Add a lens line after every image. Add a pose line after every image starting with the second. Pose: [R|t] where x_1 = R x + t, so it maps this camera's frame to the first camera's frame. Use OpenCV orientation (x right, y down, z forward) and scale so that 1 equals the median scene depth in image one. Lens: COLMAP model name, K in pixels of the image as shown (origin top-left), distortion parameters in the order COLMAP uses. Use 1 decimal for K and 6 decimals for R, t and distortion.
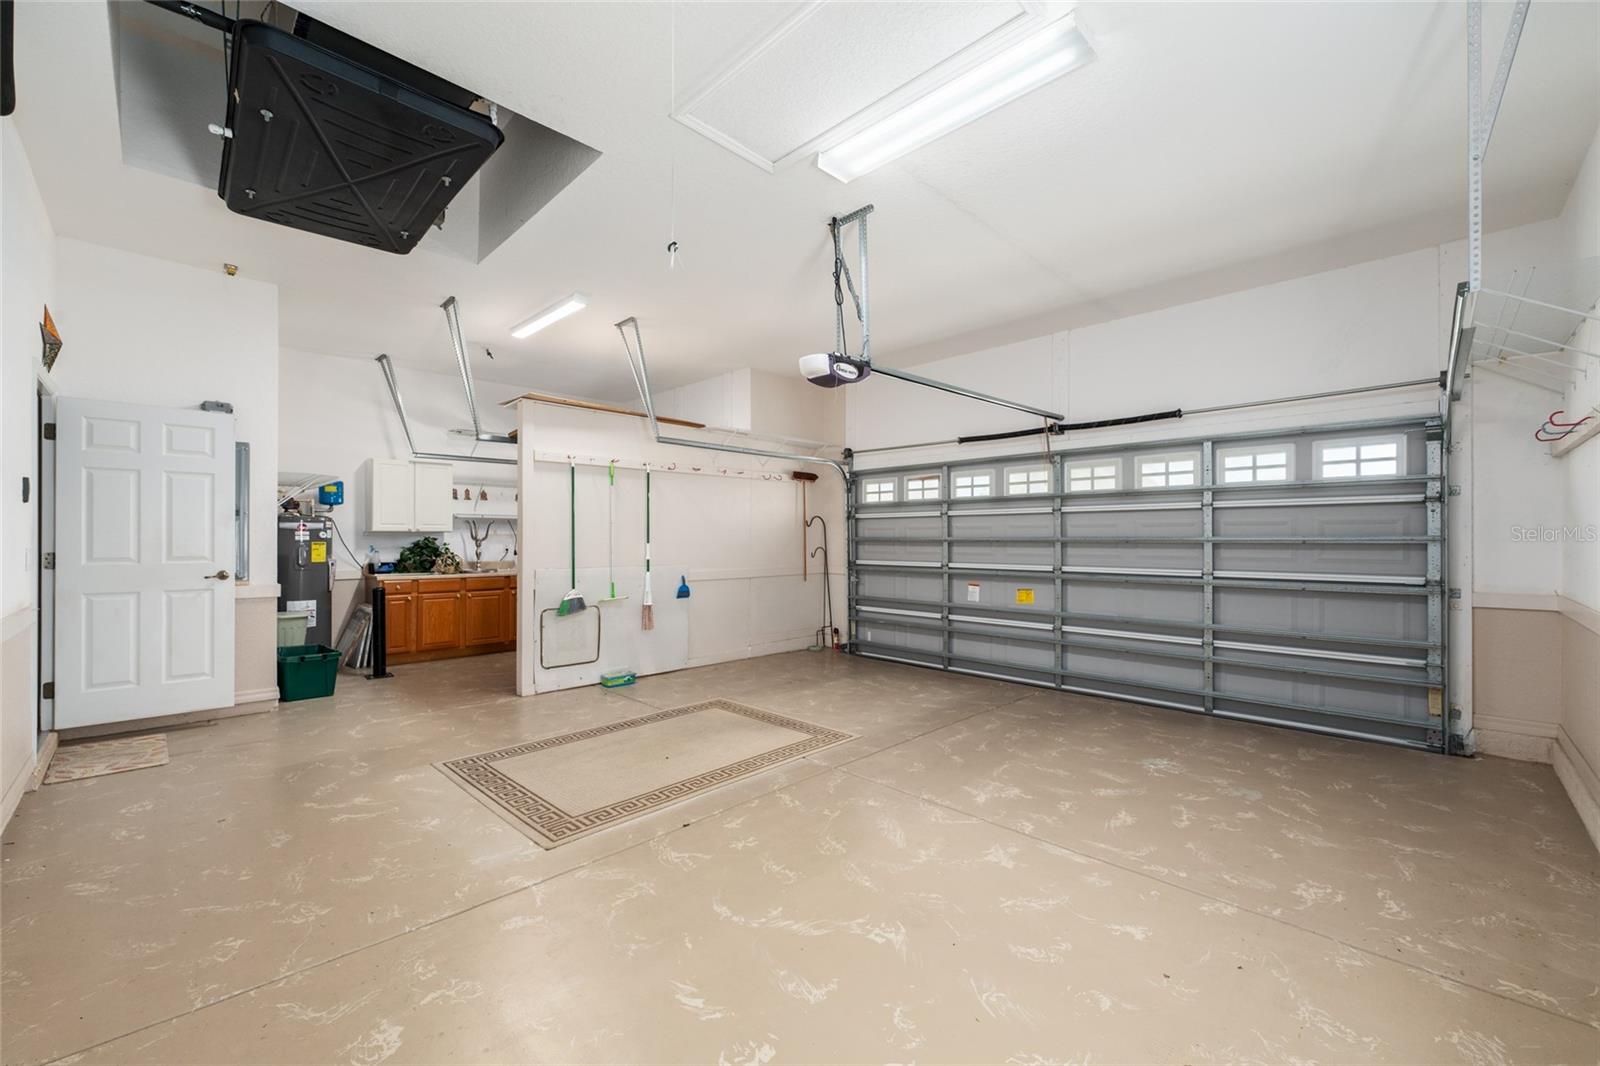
lens RADIAL K [[641.2, 0, 800.0], [0, 641.2, 533.0], [0, 0, 1]] dist [-0.001069, 0.000020]
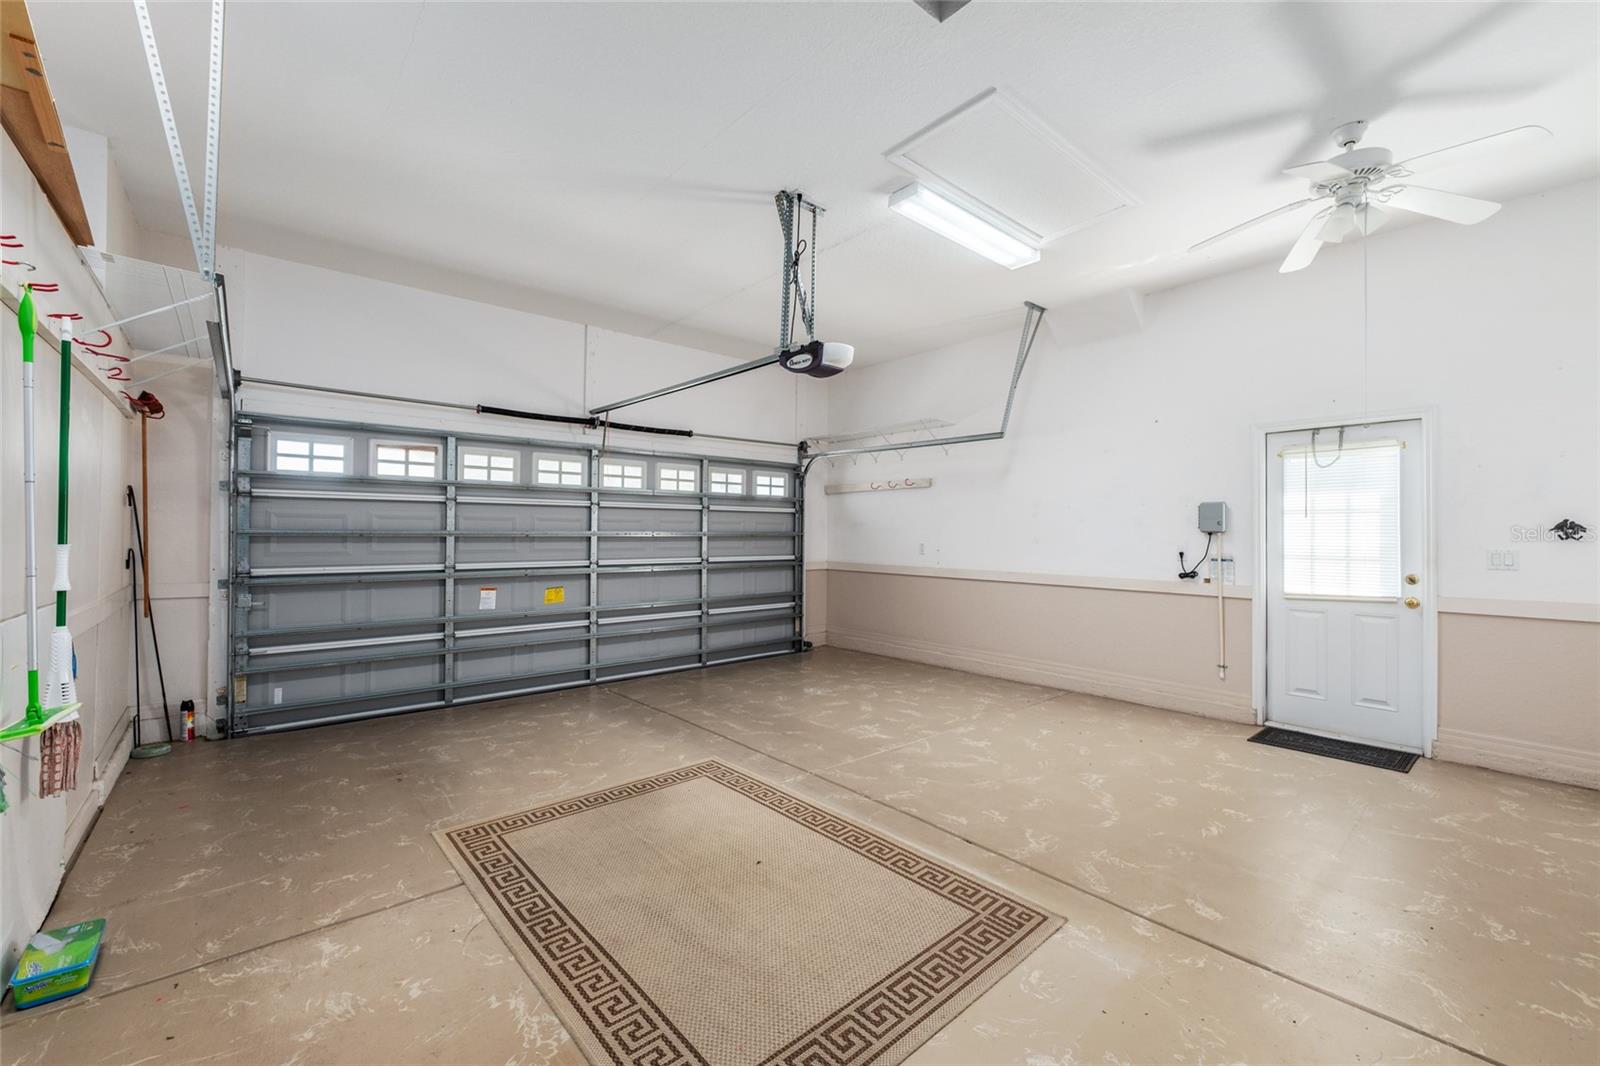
lens RADIAL K [[653.0, 0, 803.5], [0, 653.0, 520.7], [0, 0, 1]] dist [0.002709, 0.000107]
pose [[0.074558, 0.019867, 0.997019, -0.598610], [-0.012744, 0.999739, -0.018969, 0.005222], [-0.997135, -0.011292, 0.074792, 0.610233]]
